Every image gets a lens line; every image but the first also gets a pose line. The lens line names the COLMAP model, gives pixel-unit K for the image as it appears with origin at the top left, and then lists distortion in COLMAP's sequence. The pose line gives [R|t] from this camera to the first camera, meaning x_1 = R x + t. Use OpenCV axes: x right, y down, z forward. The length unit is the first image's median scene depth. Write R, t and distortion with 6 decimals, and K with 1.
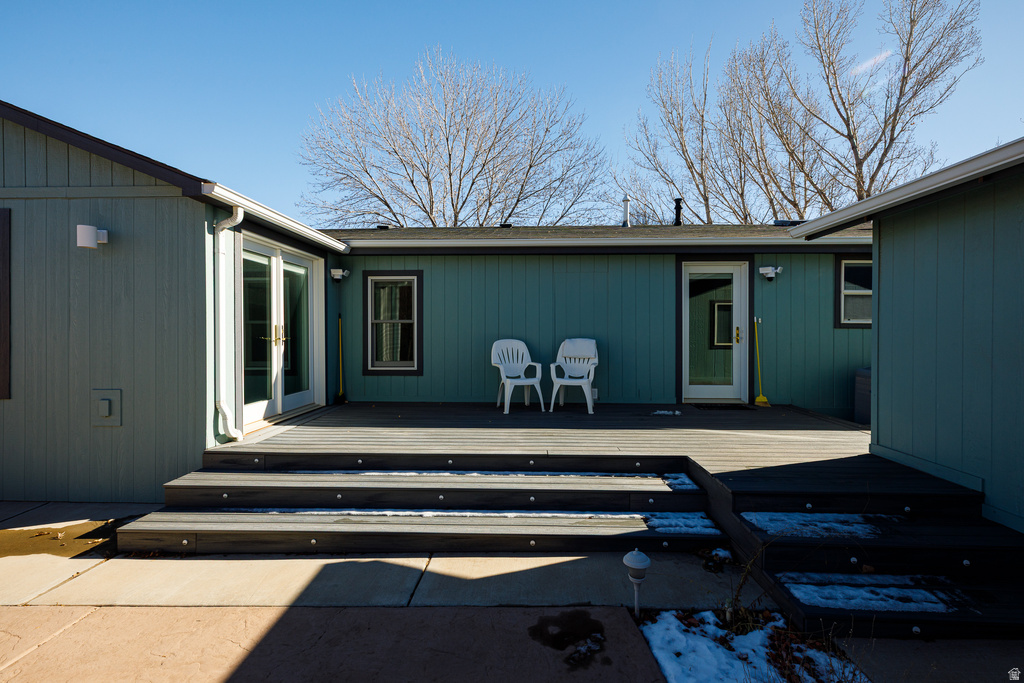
lens RADIAL K [[460.9, 0, 508.3], [0, 460.9, 338.7], [0, 0, 1]] dist [0.003304, -0.000964]
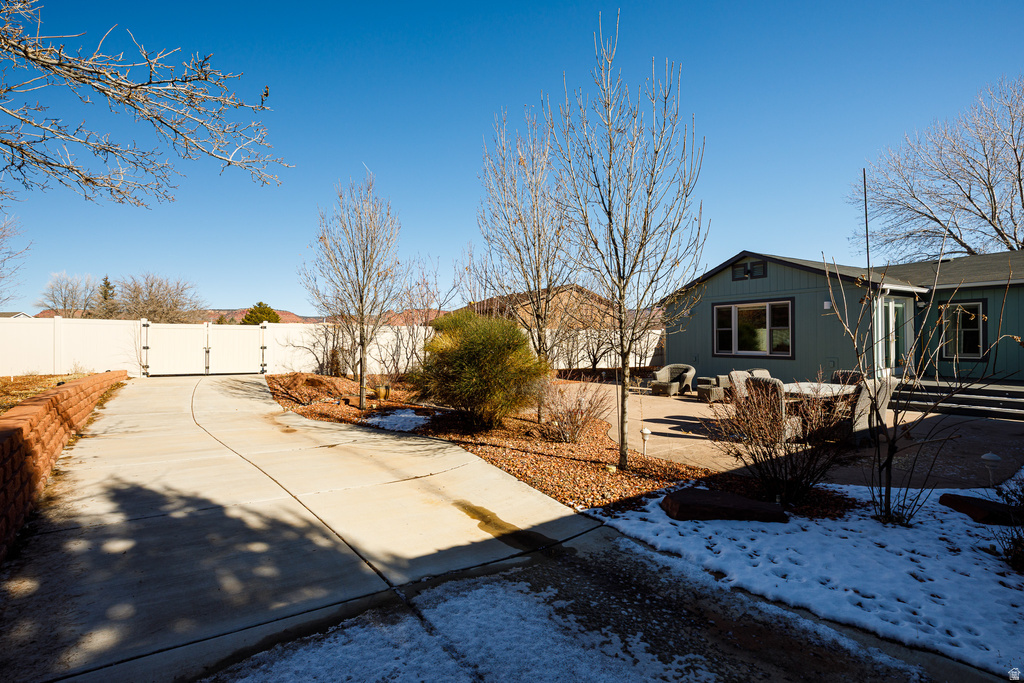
lens RADIAL K [[460.9, 0, 512.0], [0, 460.9, 339.0], [0, 0, 1]] dist [0.003304, -0.000964]
pose [[0.567784, 0.002965, -0.823172, 0.219326], [-0.002151, 0.999995, 0.002118, -0.004516], [0.823175, 0.000568, 0.567788, -1.402386]]
